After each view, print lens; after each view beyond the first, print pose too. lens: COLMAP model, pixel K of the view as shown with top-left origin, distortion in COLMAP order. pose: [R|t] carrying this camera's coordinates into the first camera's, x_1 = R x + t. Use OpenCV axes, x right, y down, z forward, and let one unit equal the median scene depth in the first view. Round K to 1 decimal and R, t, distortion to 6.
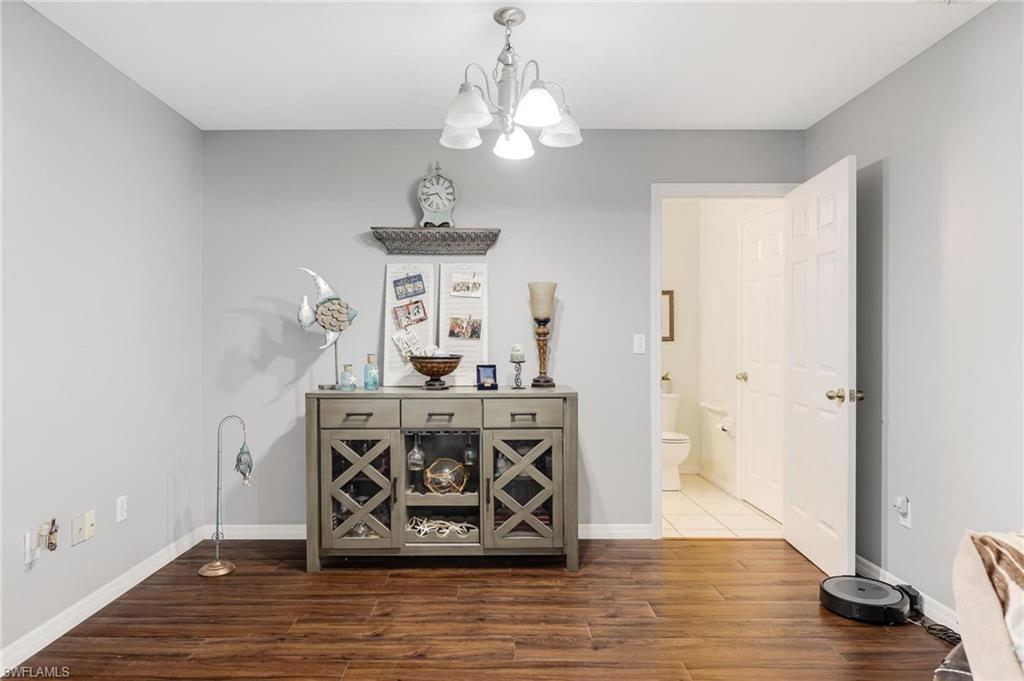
lens RADIAL K [[617.2, 0, 508.3], [0, 617.2, 346.8], [0, 0, 1]] dist [0.002381, 0.000240]
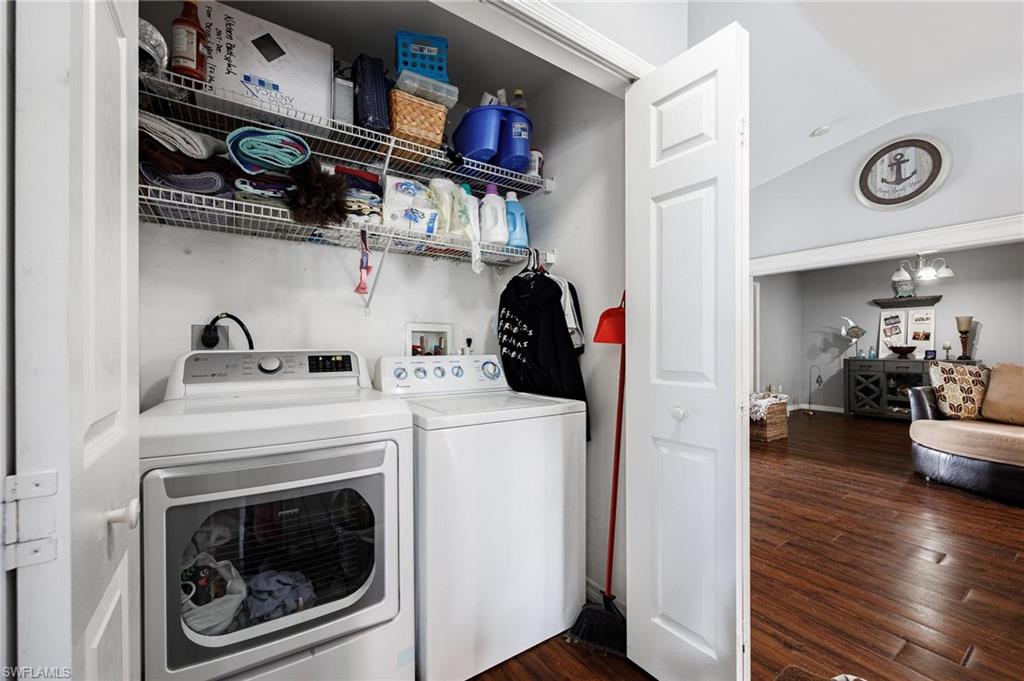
lens RADIAL K [[411.0, 0, 507.7], [0, 411.0, 346.2], [0, 0, 1]] dist [-0.001134, -0.000874]
pose [[0.539560, -0.001516, -0.841946, 0.438256], [-0.006042, 0.999966, -0.005673, 0.031986], [0.841925, 0.008148, 0.539532, -1.350875]]
